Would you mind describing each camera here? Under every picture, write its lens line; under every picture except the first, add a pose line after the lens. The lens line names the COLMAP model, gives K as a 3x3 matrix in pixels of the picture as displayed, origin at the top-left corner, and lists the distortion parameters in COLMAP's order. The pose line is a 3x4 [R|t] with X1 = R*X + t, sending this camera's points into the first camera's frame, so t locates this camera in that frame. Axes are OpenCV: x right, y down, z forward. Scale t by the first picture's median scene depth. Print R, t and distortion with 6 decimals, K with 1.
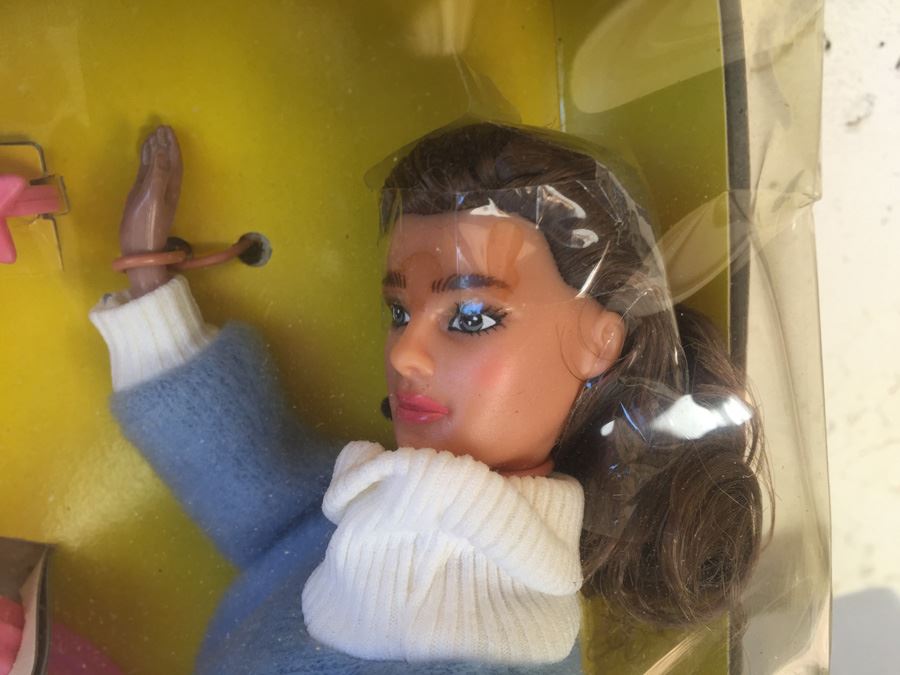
lens RADIAL K [[764.1, 0, 450.0], [0, 764.1, 337.5], [0, 0, 1]] dist [0.070582, -0.116464]
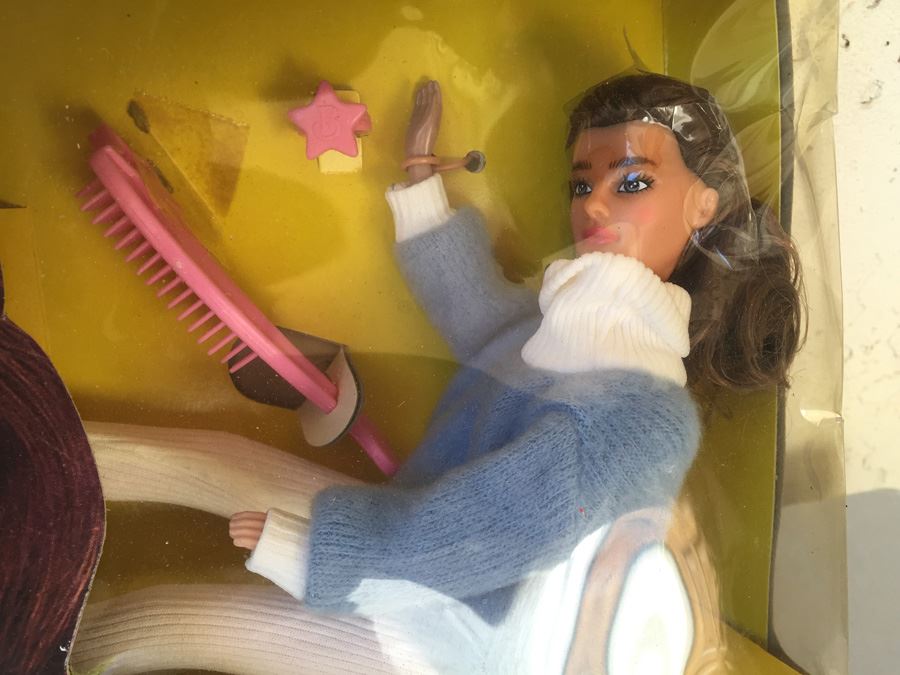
lens RADIAL K [[750.9, 0, 450.0], [0, 750.9, 337.5], [0, 0, 1]] dist [0.010896, -0.005869]
pose [[0.998983, 0.021706, -0.039511, -0.292963], [-0.022702, 0.999431, -0.024929, 0.353688], [0.038947, 0.025800, 0.998908, -0.667870]]
